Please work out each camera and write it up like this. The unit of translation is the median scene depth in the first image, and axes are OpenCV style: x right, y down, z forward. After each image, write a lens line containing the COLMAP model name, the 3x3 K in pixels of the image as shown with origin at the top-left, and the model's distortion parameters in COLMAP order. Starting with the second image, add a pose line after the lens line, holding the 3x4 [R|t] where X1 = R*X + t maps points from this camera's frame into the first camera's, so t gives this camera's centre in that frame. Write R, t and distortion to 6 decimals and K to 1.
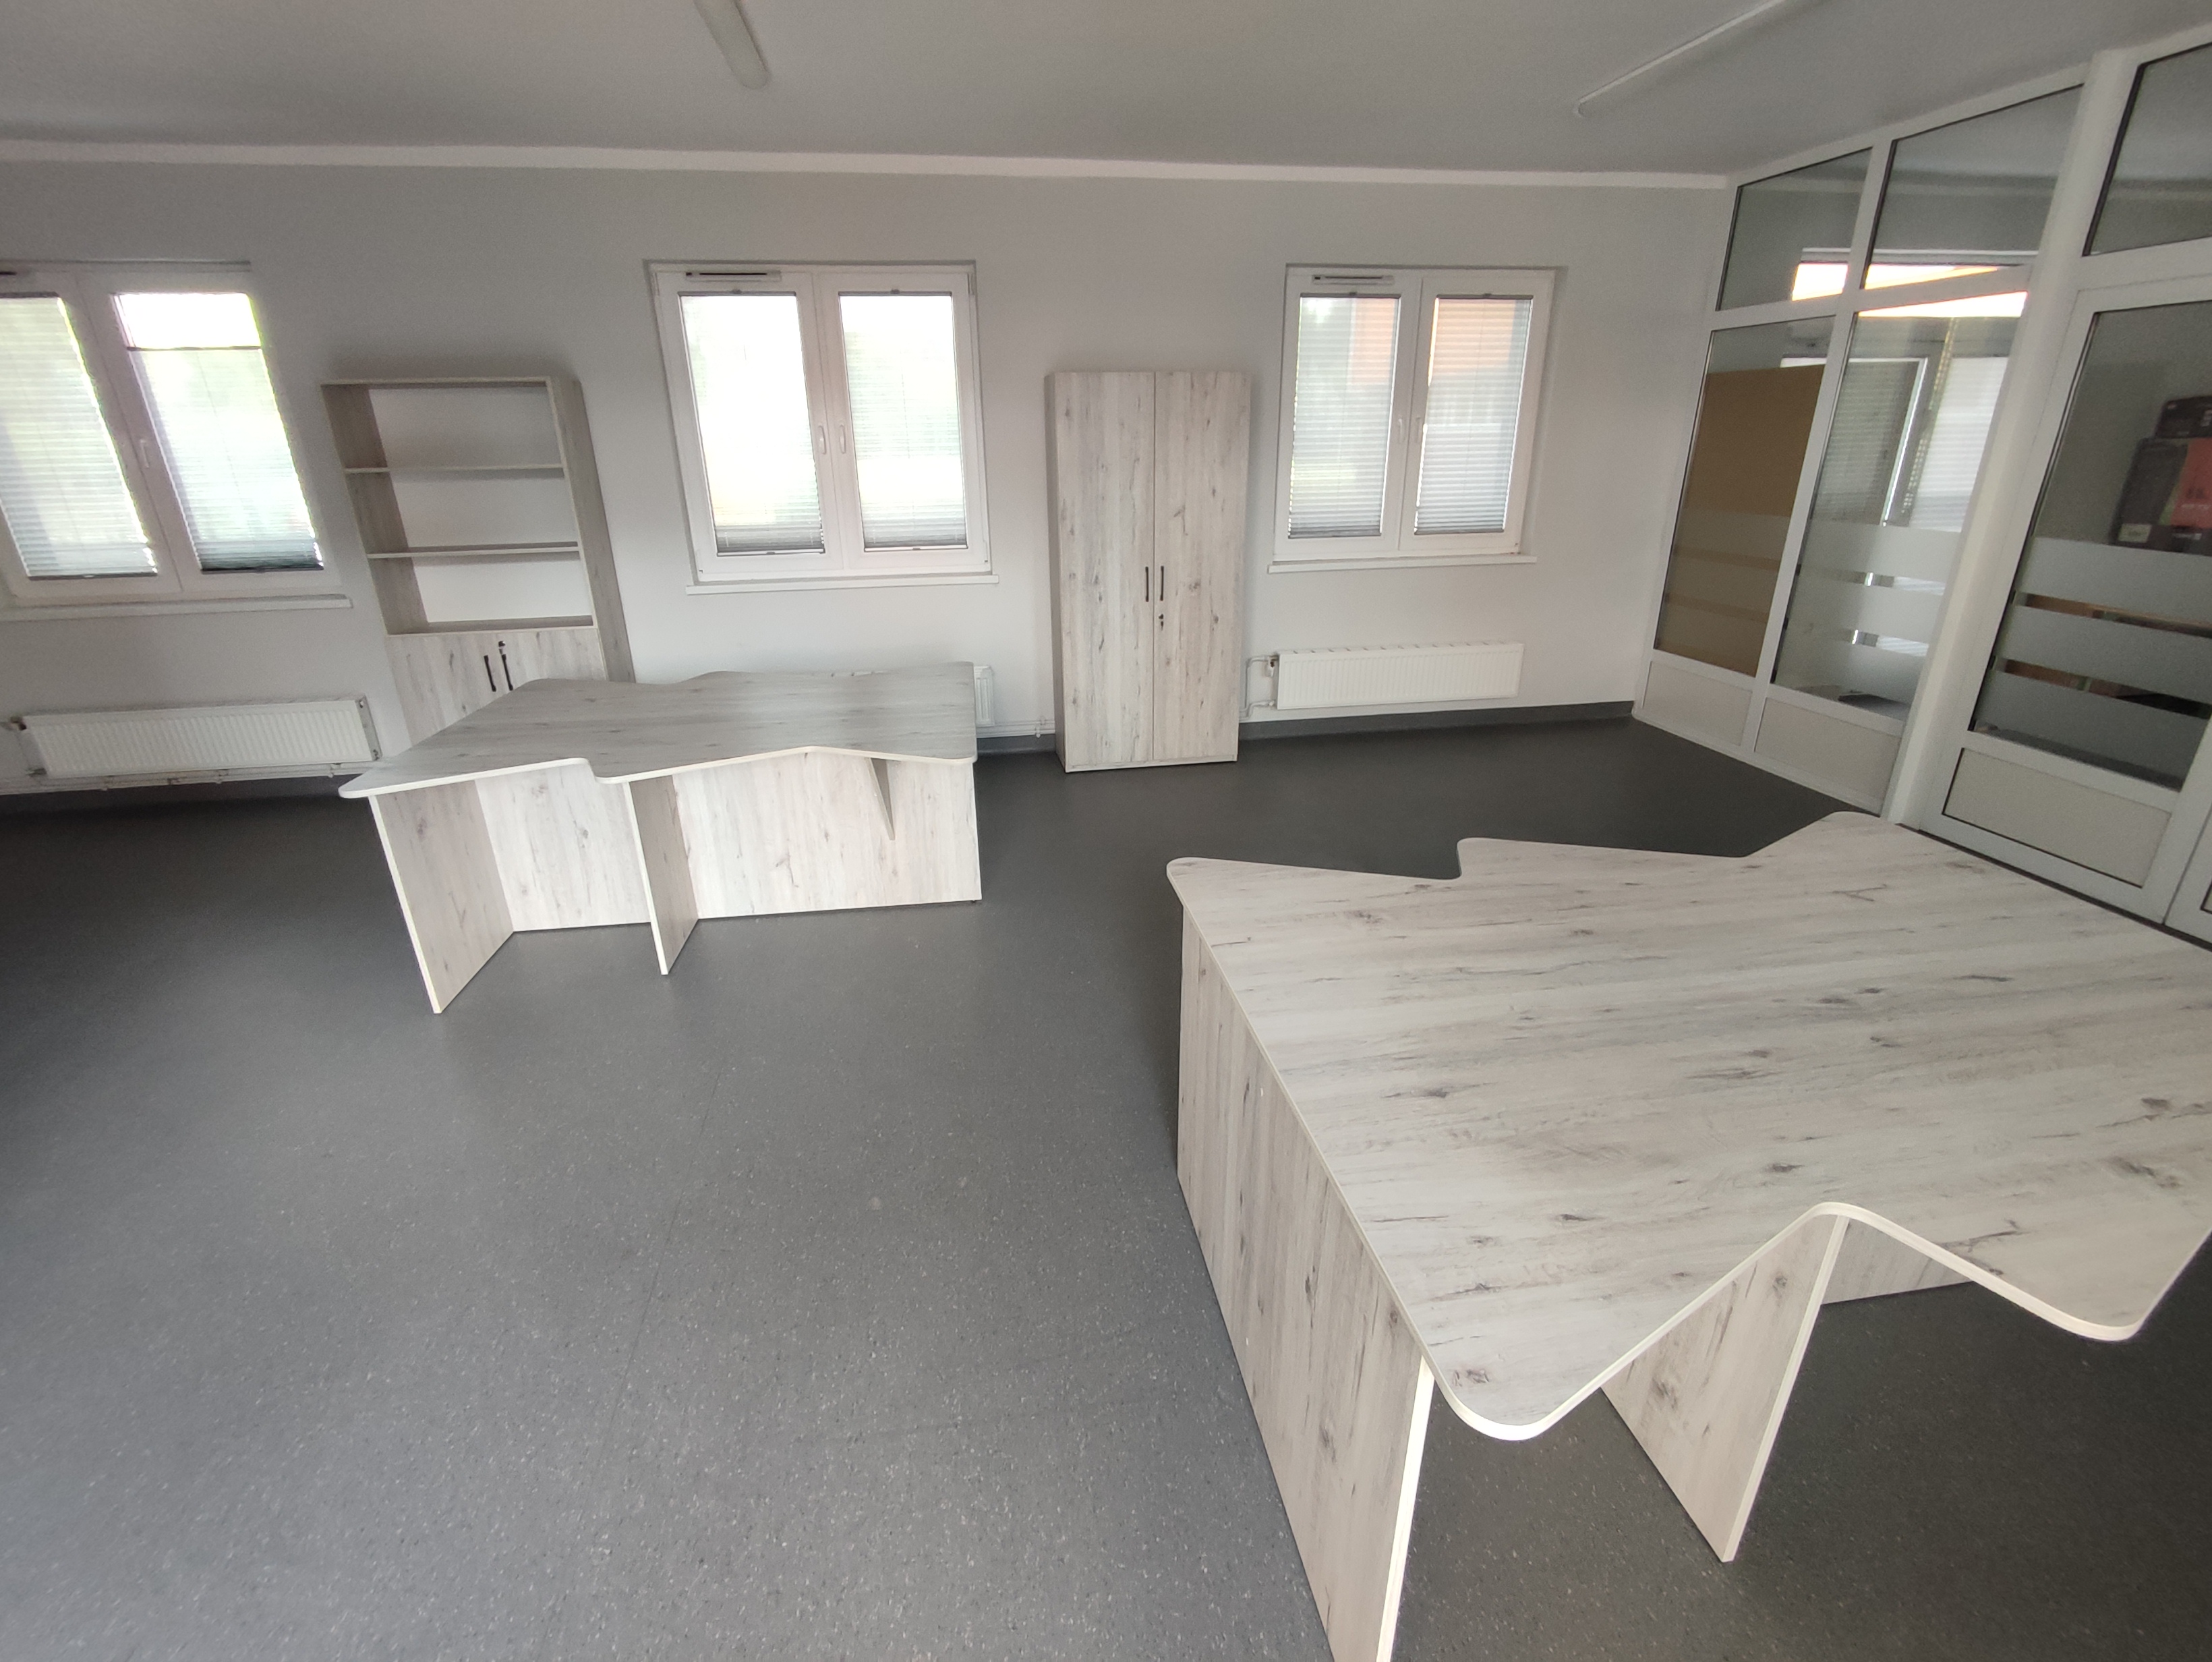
lens RADIAL K [[1008.4, 0, 1106.0], [0, 1008.4, 831.0], [0, 0, 1]] dist [-0.004232, -0.000306]
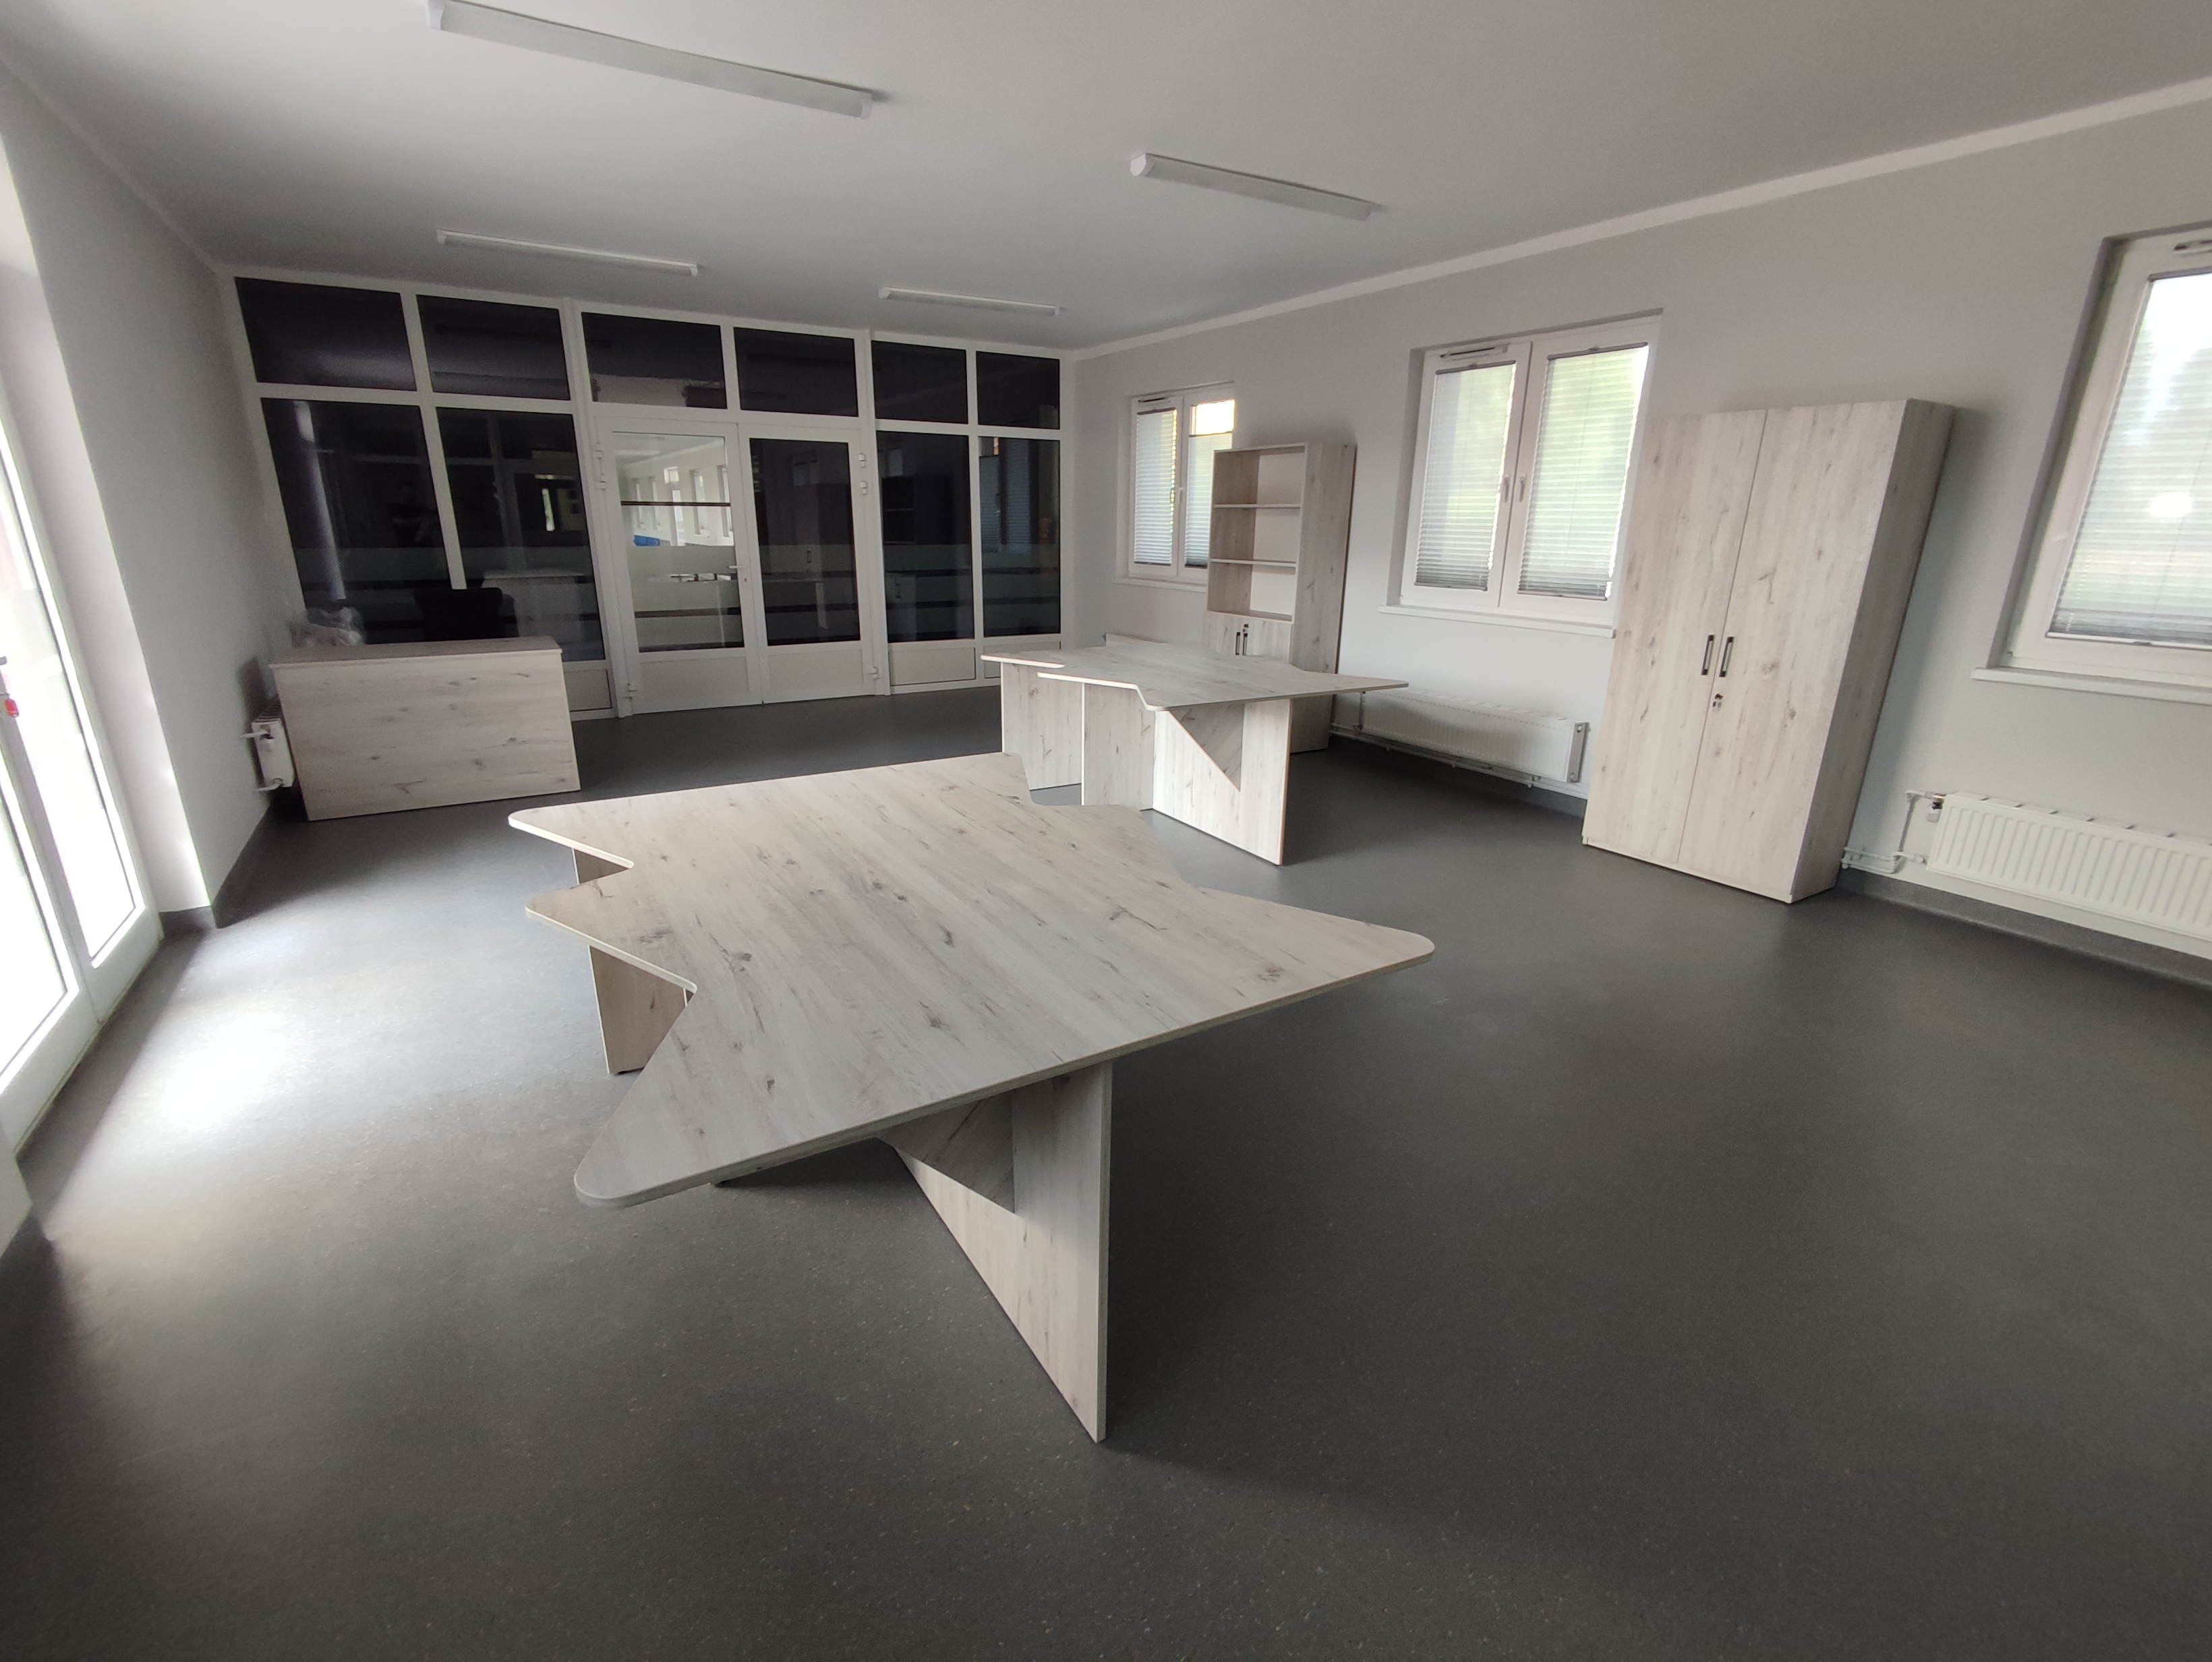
lens RADIAL K [[1008.4, 0, 1106.0], [0, 1008.4, 831.0], [0, 0, 1]] dist [-0.004232, -0.000306]
pose [[0.387320, 0.294500, -0.873644, 0.659513], [-0.350896, 0.923379, 0.155700, -0.065276], [0.852558, 0.246252, 0.460982, 0.223568]]
